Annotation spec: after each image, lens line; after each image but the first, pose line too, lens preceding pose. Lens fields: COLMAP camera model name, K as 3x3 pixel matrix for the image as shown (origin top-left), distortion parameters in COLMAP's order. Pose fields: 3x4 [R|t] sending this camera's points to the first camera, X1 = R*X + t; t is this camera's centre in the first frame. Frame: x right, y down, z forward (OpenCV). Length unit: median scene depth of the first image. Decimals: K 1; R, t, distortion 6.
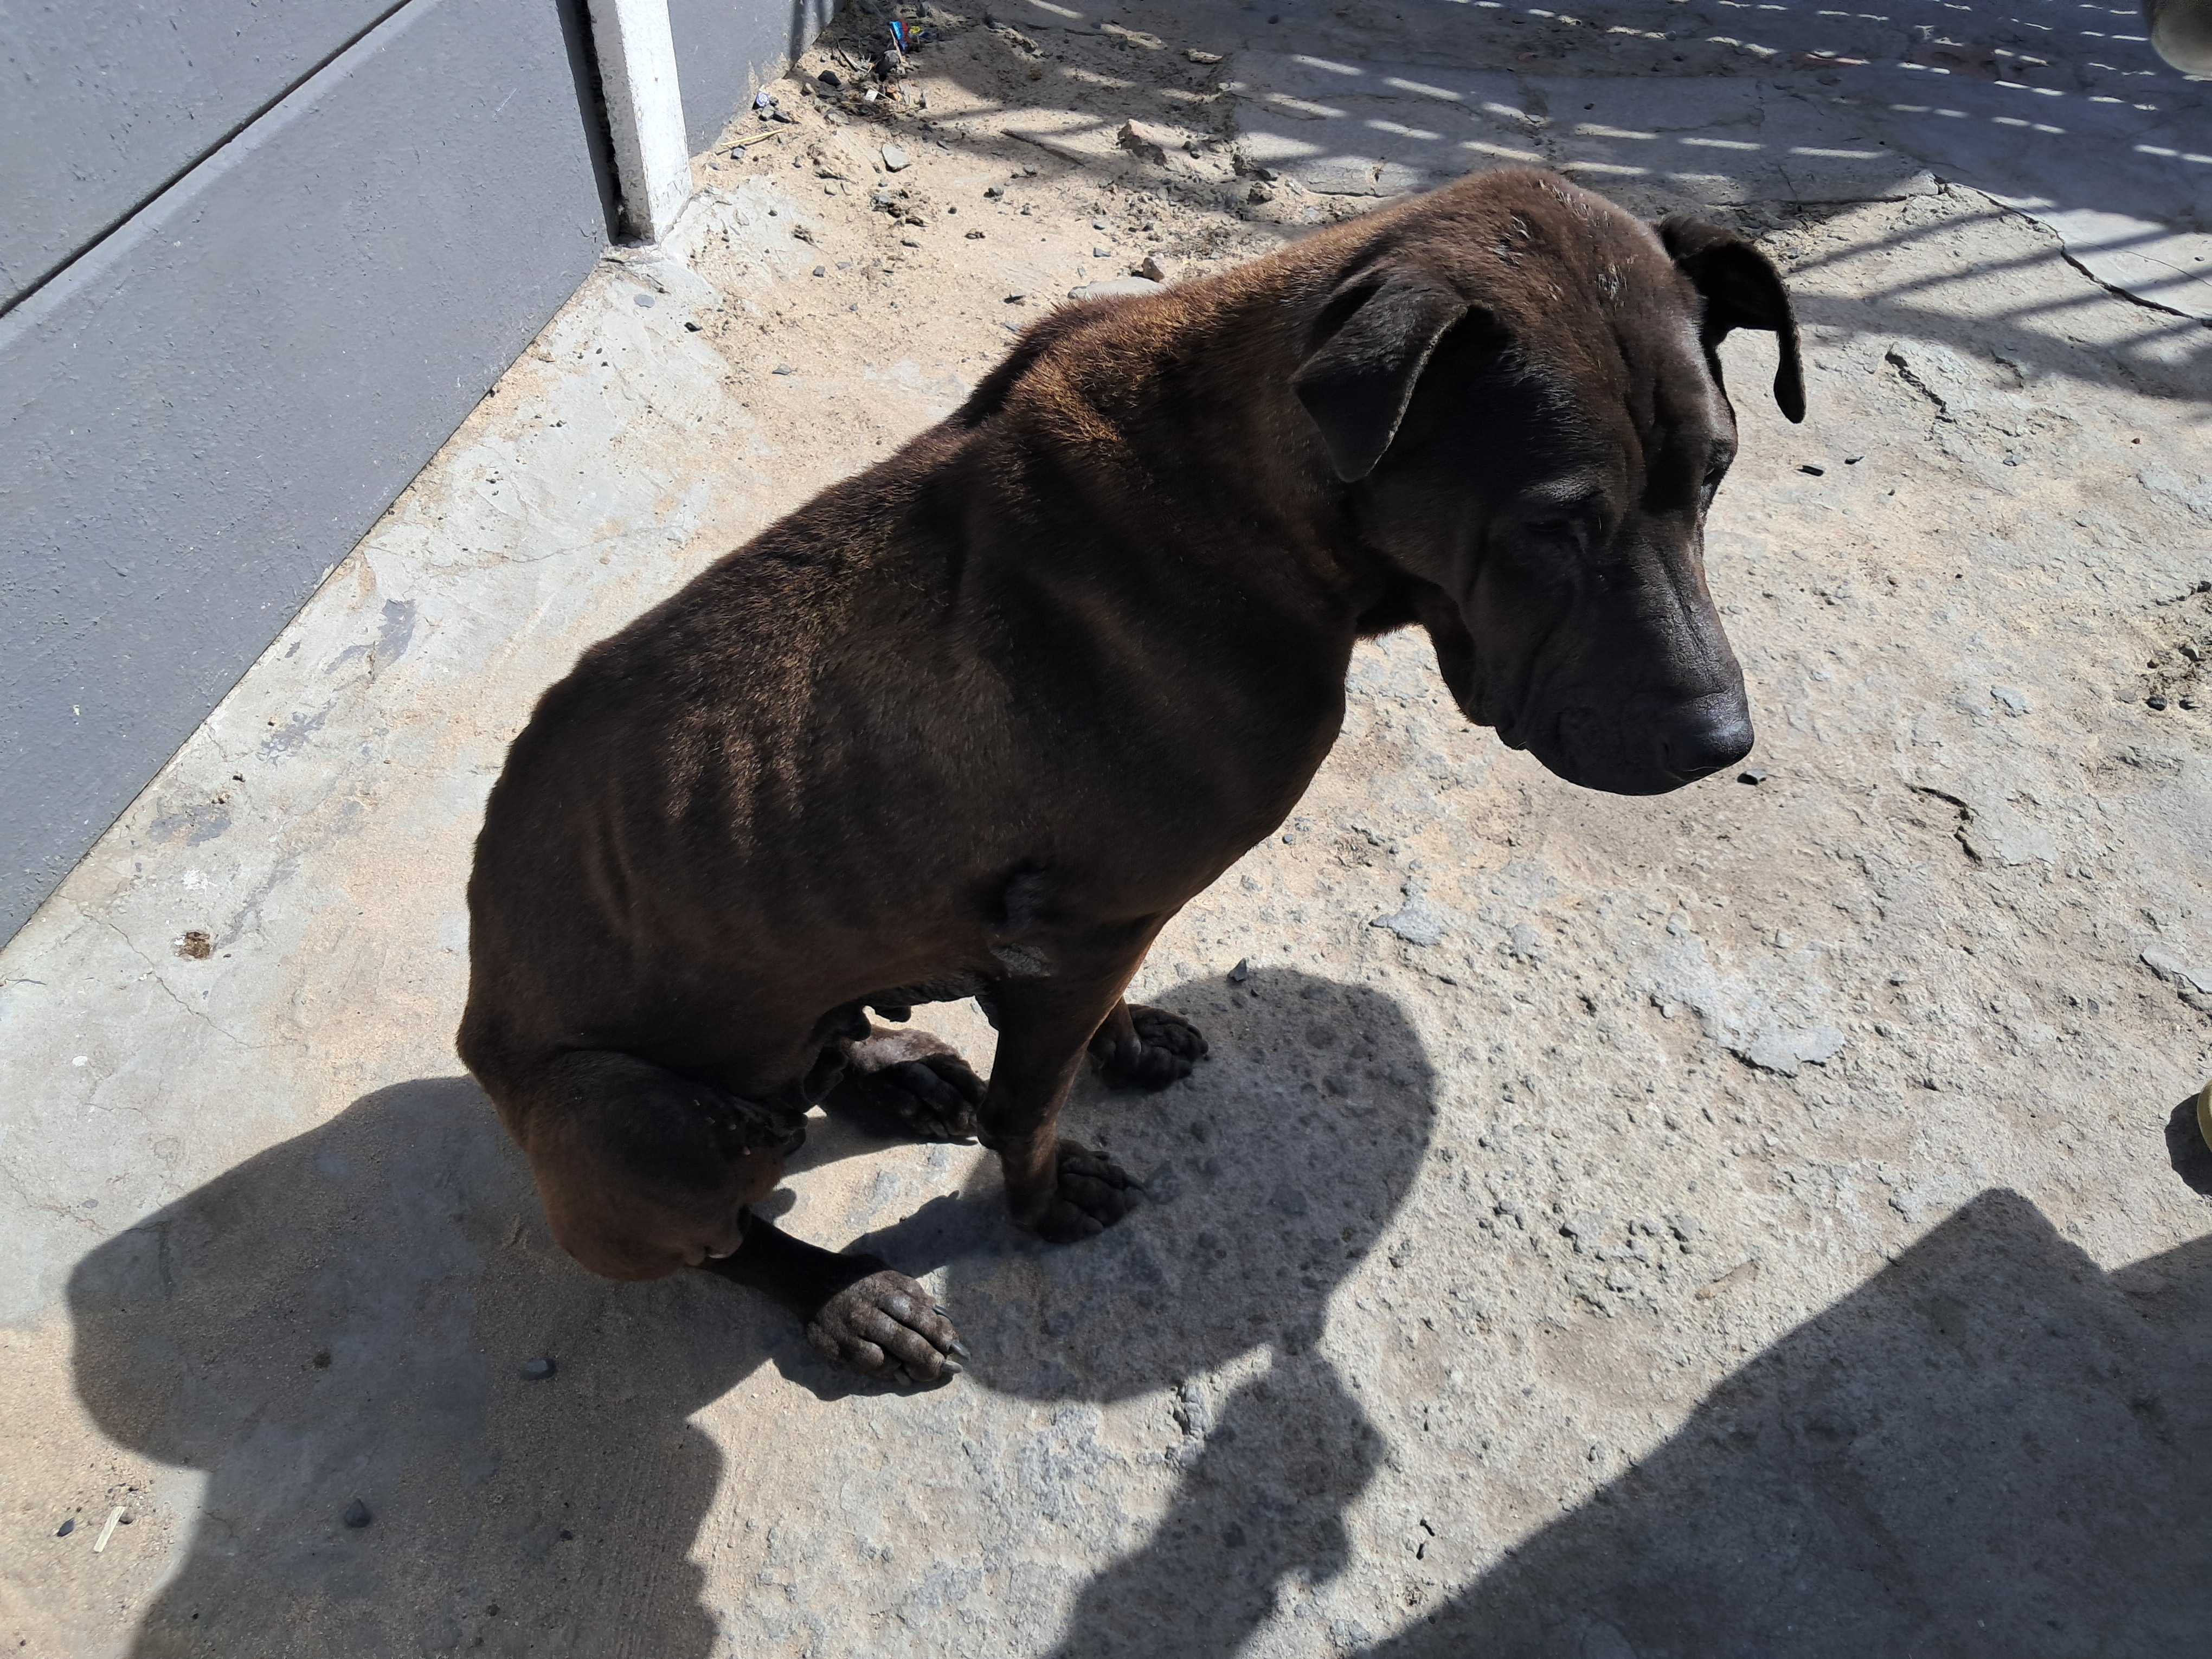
lens RADIAL K [[1680.3, 0, 1075.5], [0, 1680.3, 819.6], [0, 0, 1]] dist [-0.011633, -0.004294]
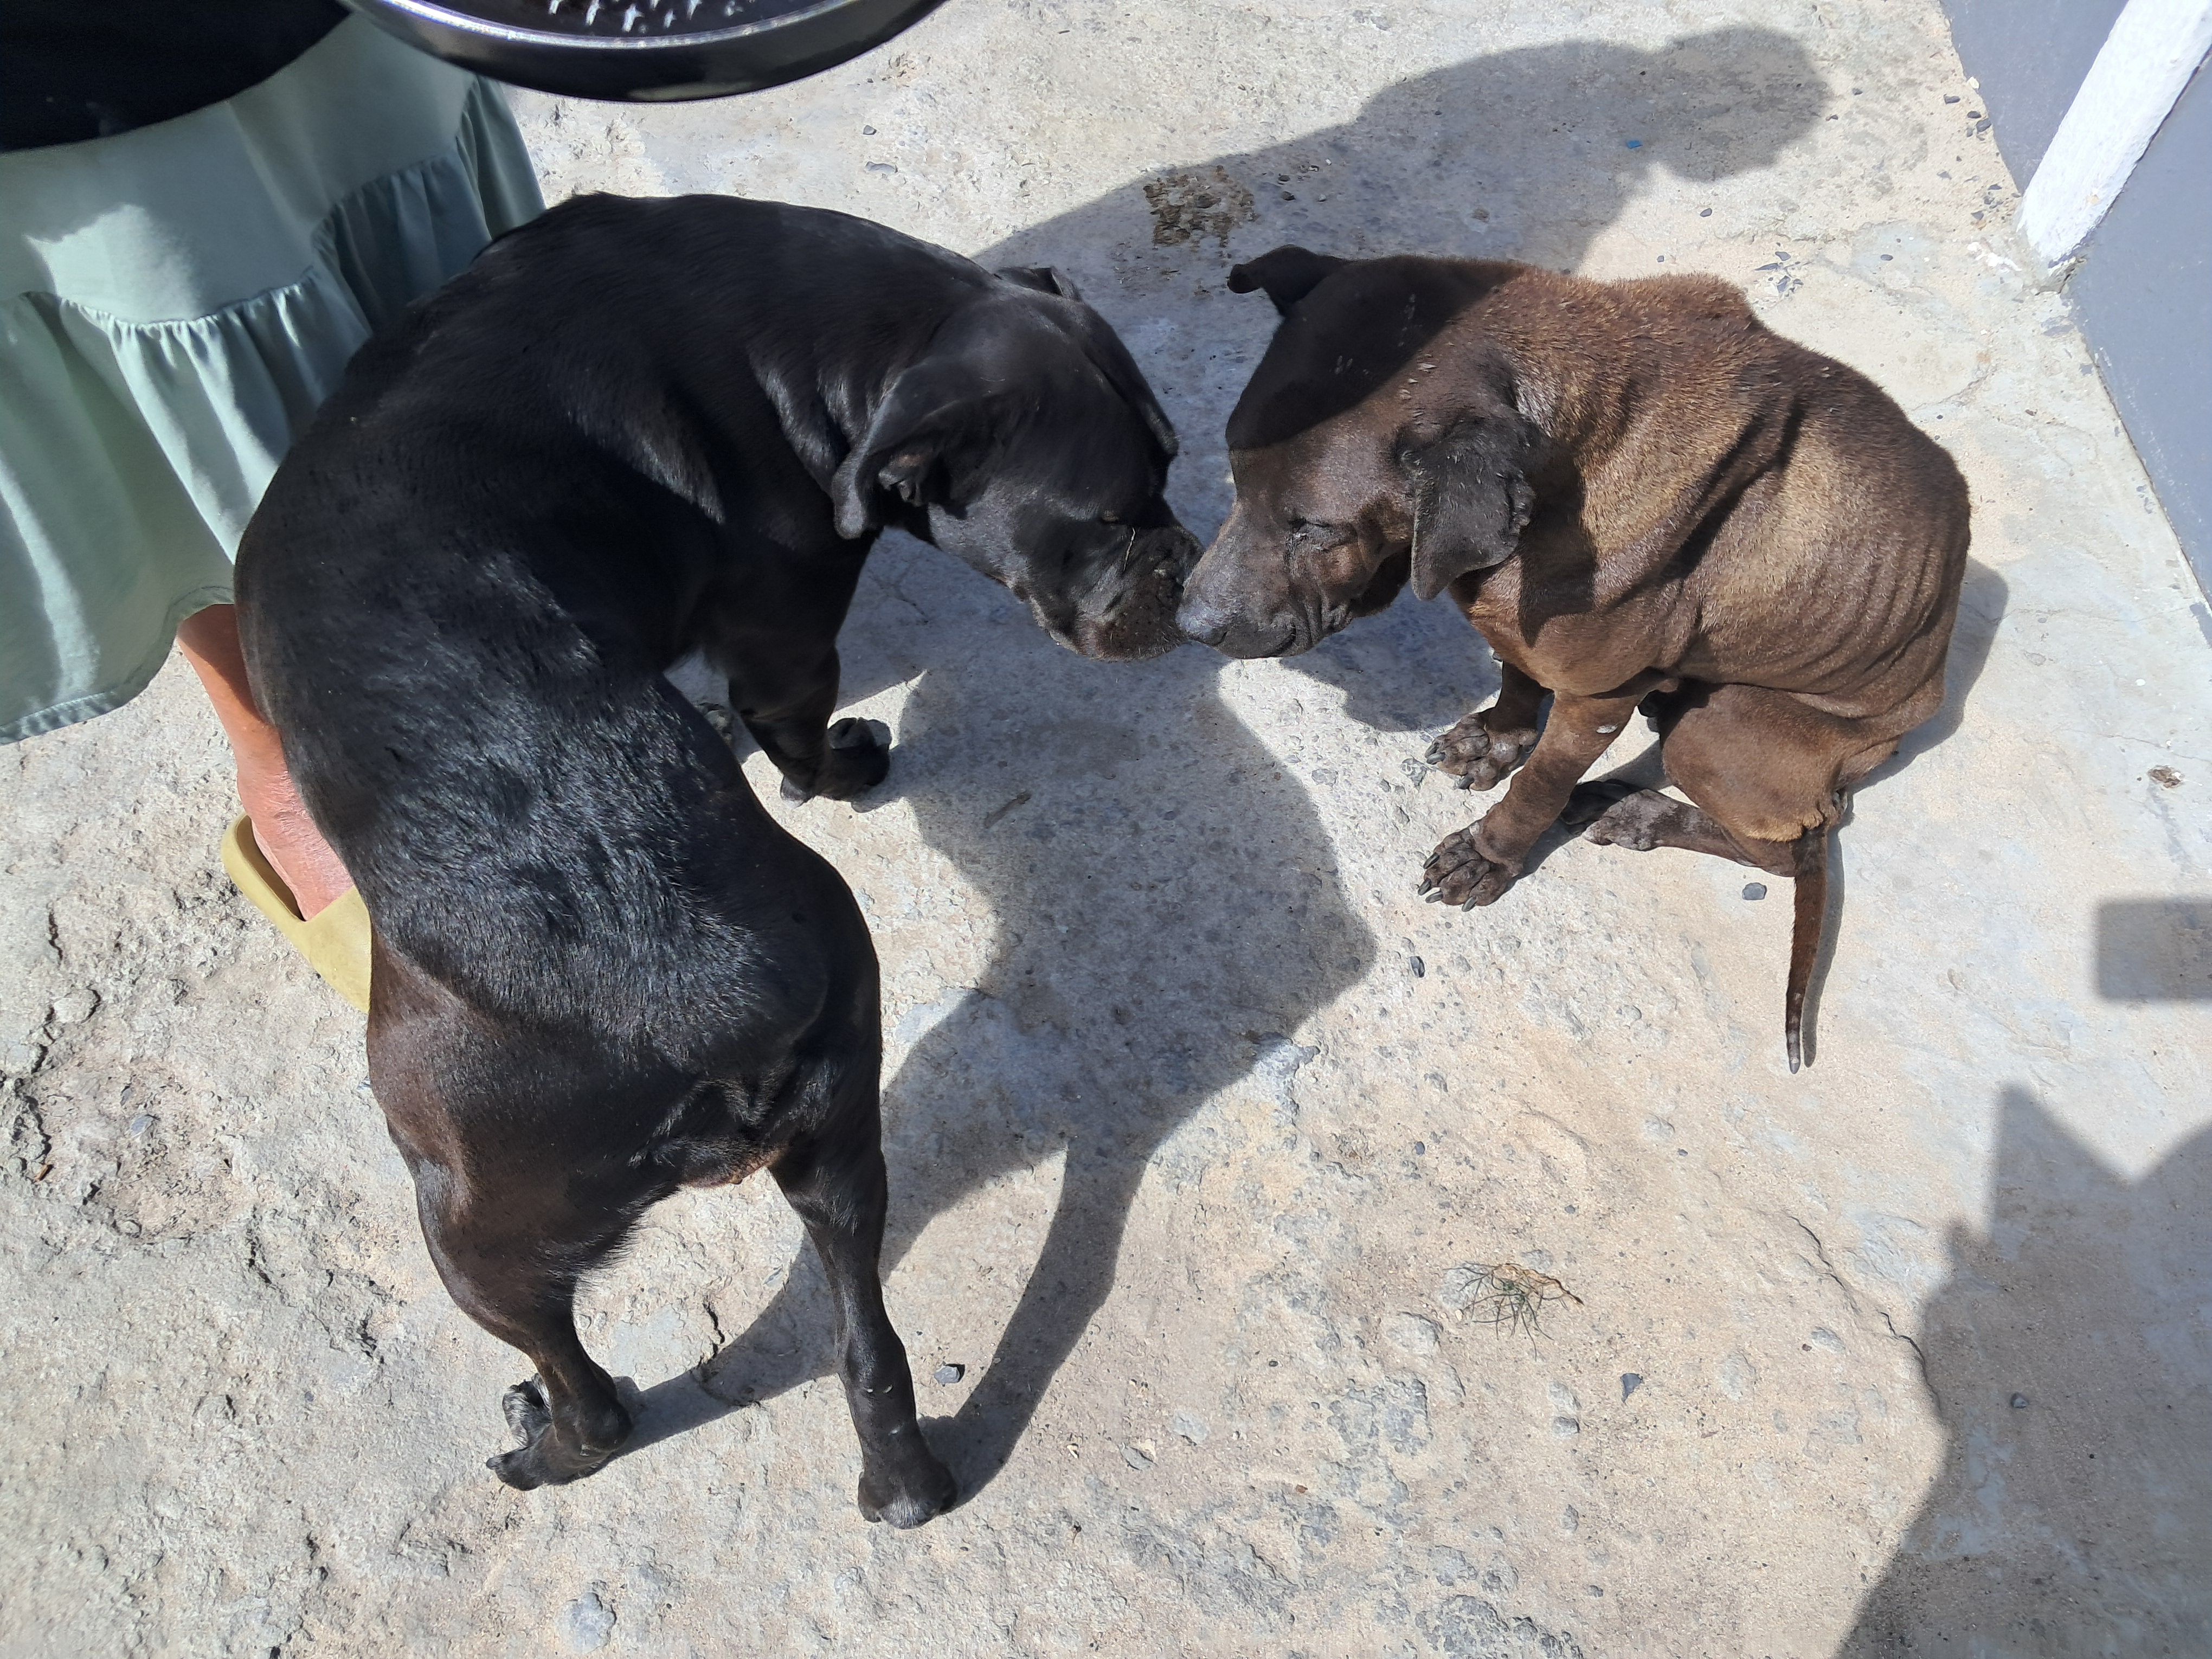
lens RADIAL K [[1680.3, 0, 1075.5], [0, 1680.3, 819.6], [0, 0, 1]] dist [-0.011633, -0.004294]
pose [[-0.967925, 0.152766, -0.199456, 0.517217], [-0.229353, -0.213218, 0.949703, -0.892210], [0.102555, 0.964987, 0.241416, 0.571639]]
